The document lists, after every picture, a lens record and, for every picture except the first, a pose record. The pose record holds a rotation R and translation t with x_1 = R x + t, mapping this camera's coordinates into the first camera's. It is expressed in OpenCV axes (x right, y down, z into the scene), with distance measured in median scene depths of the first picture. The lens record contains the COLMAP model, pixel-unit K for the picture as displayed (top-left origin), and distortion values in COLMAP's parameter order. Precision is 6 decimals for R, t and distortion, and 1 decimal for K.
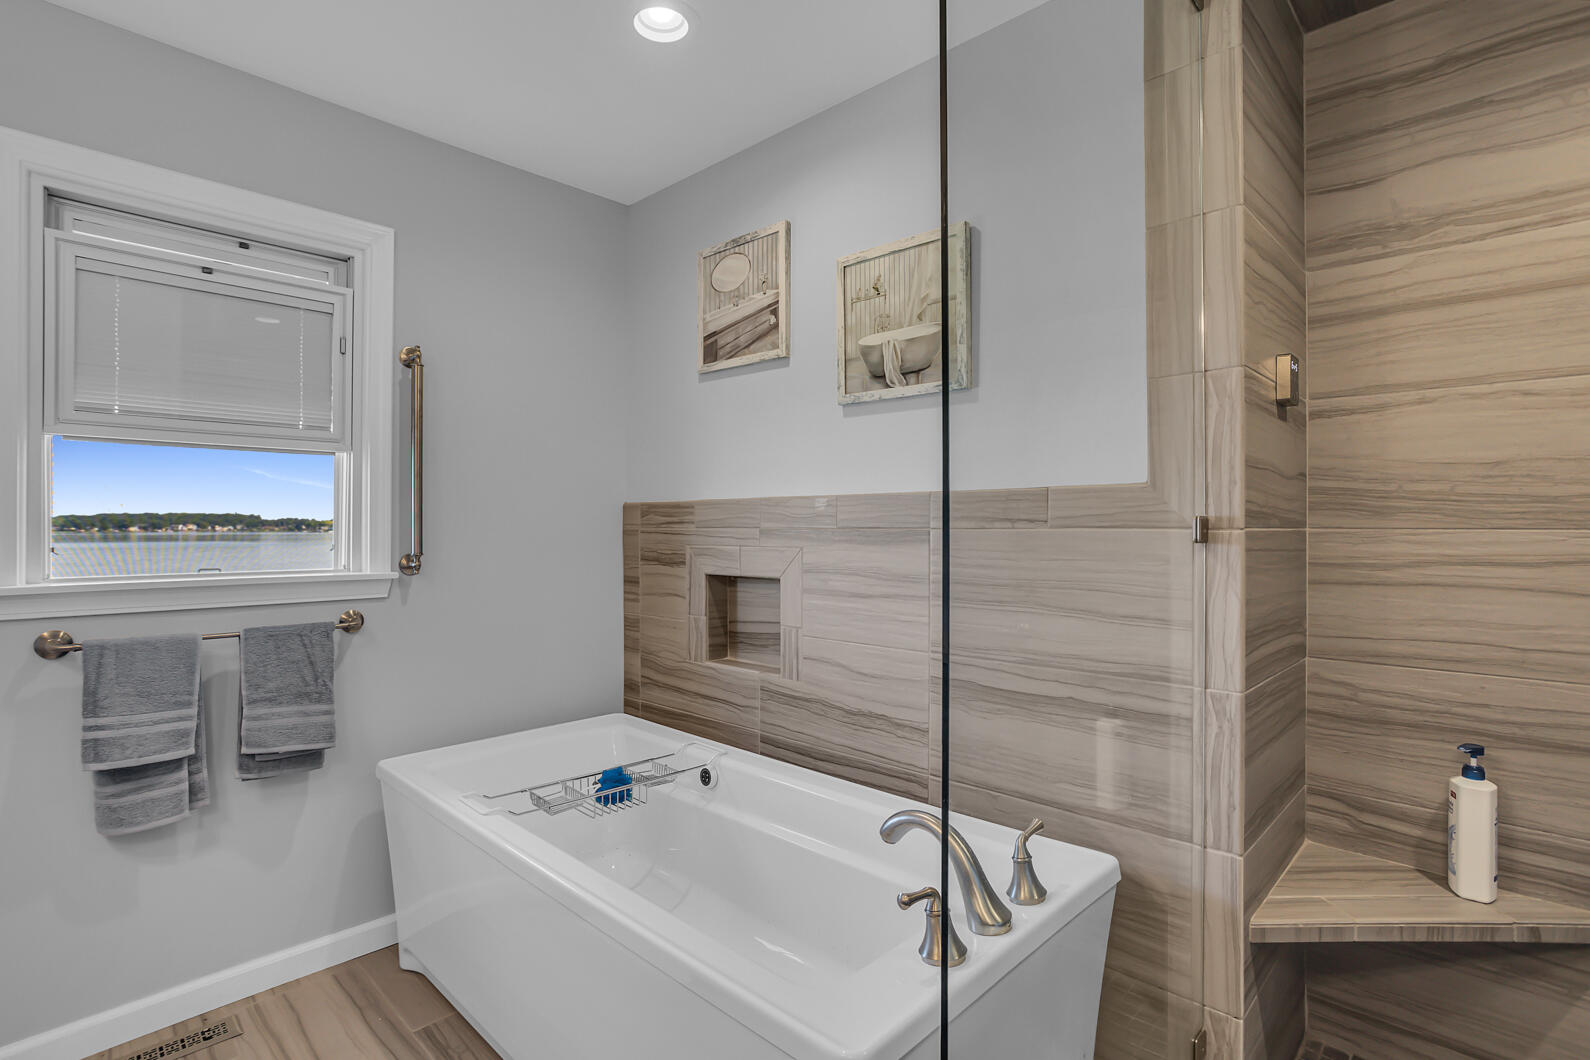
lens RADIAL K [[791.1, 0, 809.4], [0, 791.1, 527.2], [0, 0, 1]] dist [-0.000866, 0.000489]
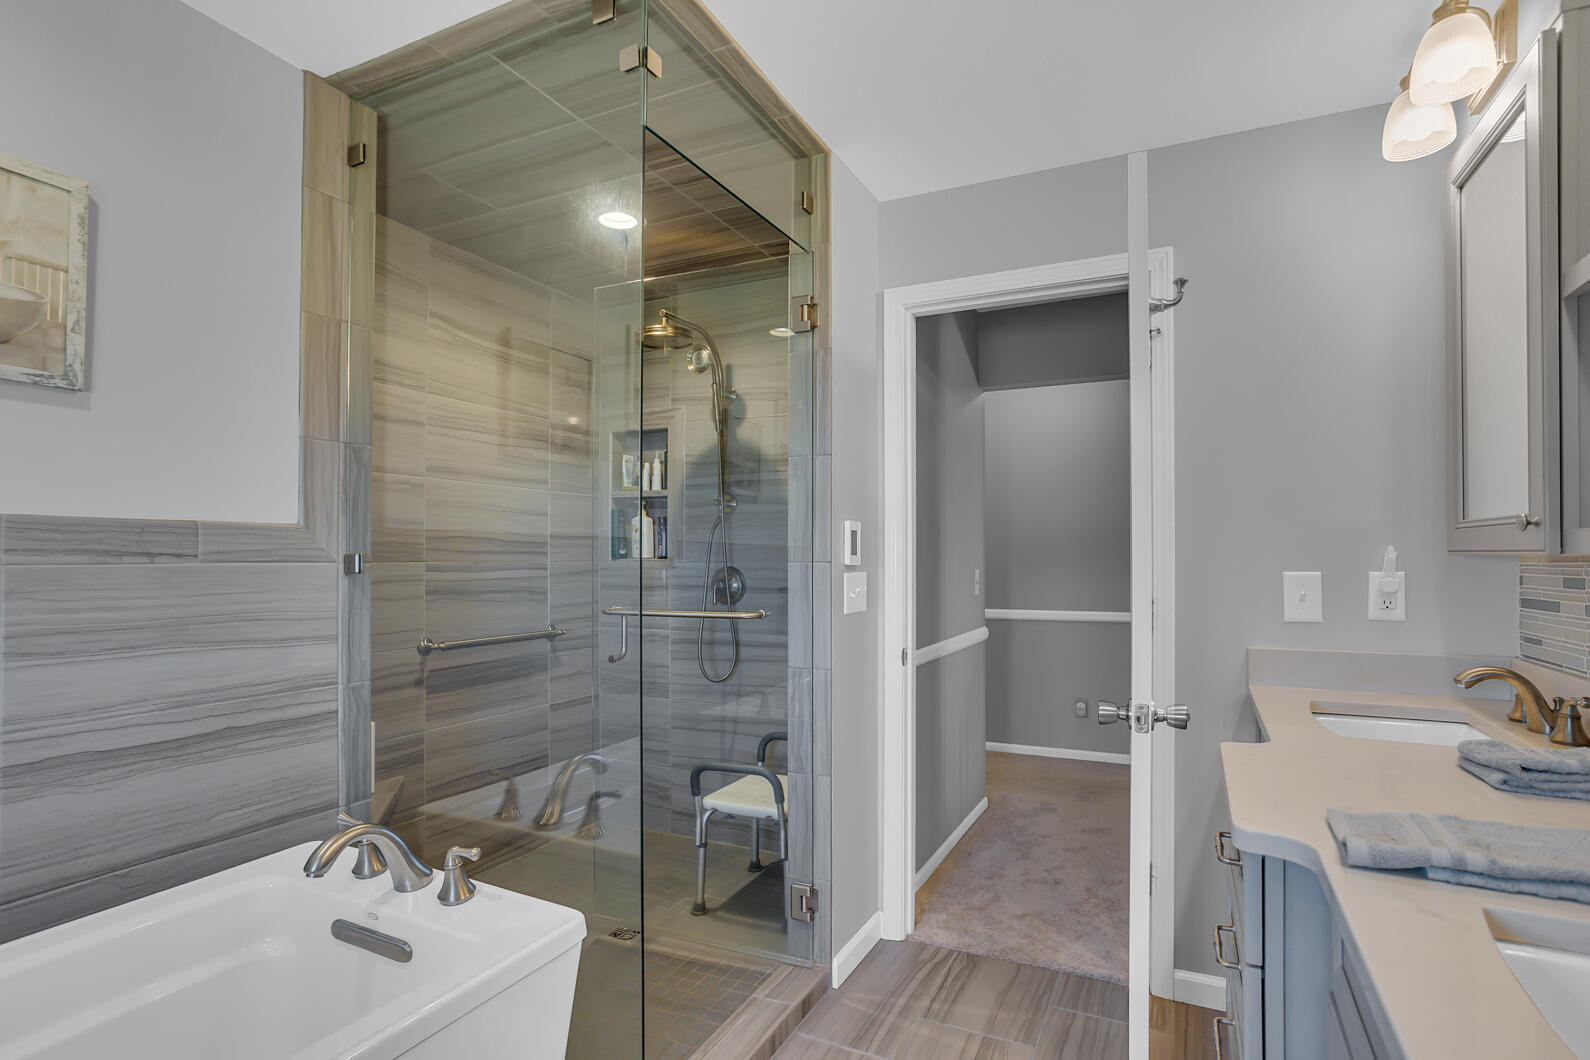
lens RADIAL K [[764.7, 0, 792.0], [0, 764.7, 514.8], [0, 0, 1]] dist [-0.000743, 0.000378]
pose [[-0.281898, 0.046779, 0.958303, -0.826480], [-0.011927, 0.998563, -0.052253, -0.017993], [-0.959370, -0.026160, -0.280935, 0.569559]]
